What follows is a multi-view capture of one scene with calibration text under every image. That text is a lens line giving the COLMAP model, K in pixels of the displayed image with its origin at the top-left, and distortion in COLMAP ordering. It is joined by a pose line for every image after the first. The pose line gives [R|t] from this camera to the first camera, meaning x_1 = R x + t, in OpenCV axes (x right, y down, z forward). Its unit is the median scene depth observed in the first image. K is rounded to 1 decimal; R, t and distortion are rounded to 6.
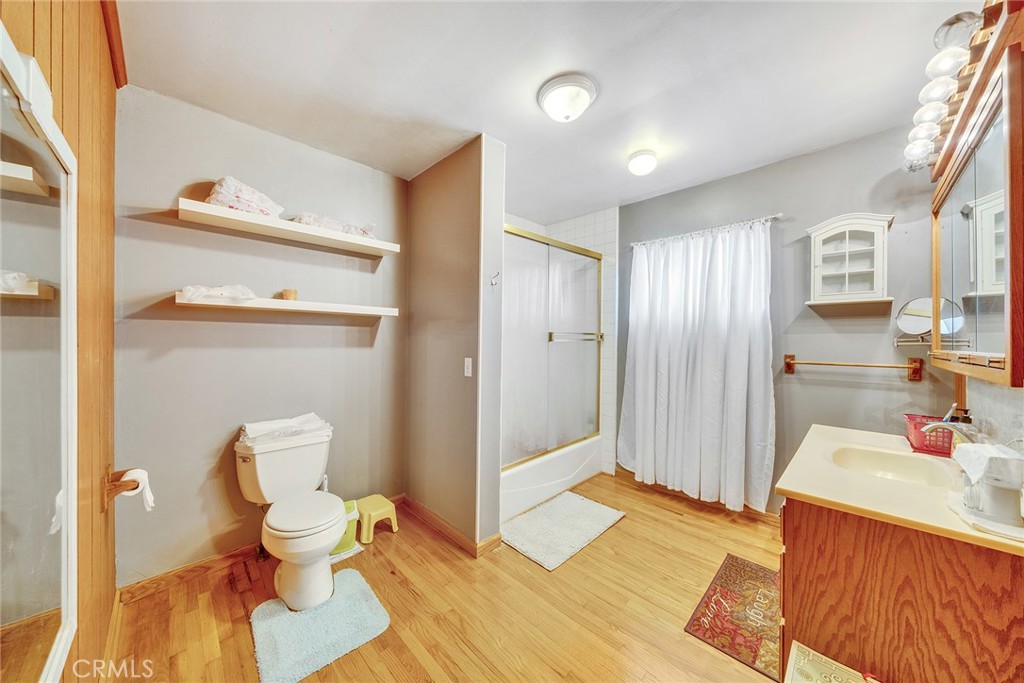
lens RADIAL K [[354.3, 0, 497.5], [0, 354.3, 336.3], [0, 0, 1]] dist [-0.000734, -0.000072]
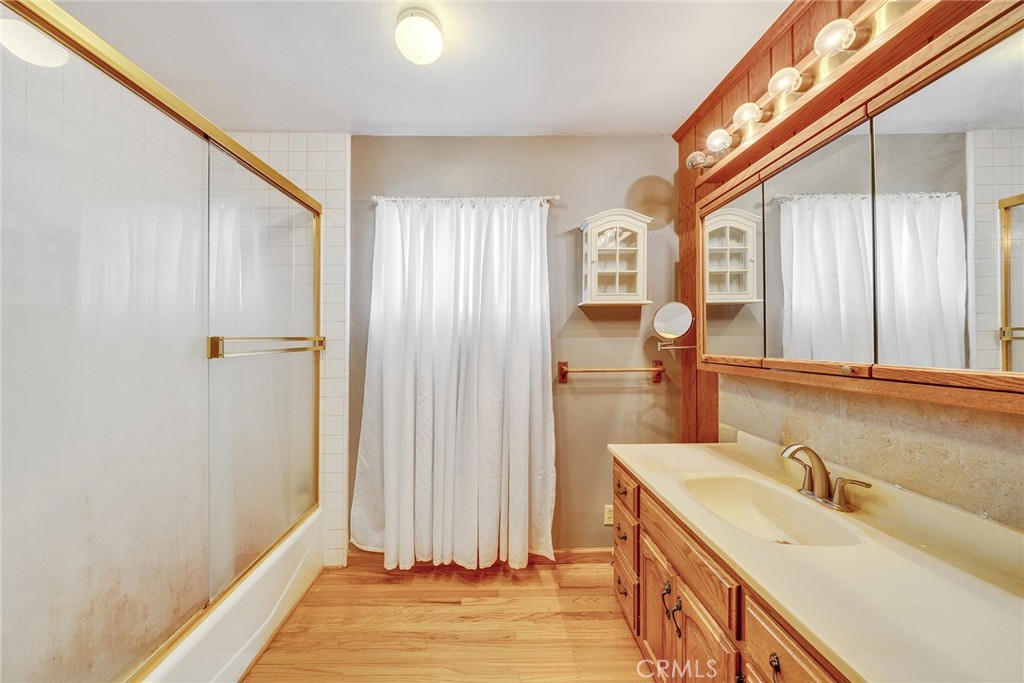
lens RADIAL K [[354.3, 0, 497.5], [0, 354.3, 336.3], [0, 0, 1]] dist [-0.000734, -0.000072]
pose [[0.676939, -0.005058, 0.736021, 0.065600], [0.007096, 0.999975, 0.000345, -0.010180], [-0.736005, 0.004989, 0.676958, 0.458942]]
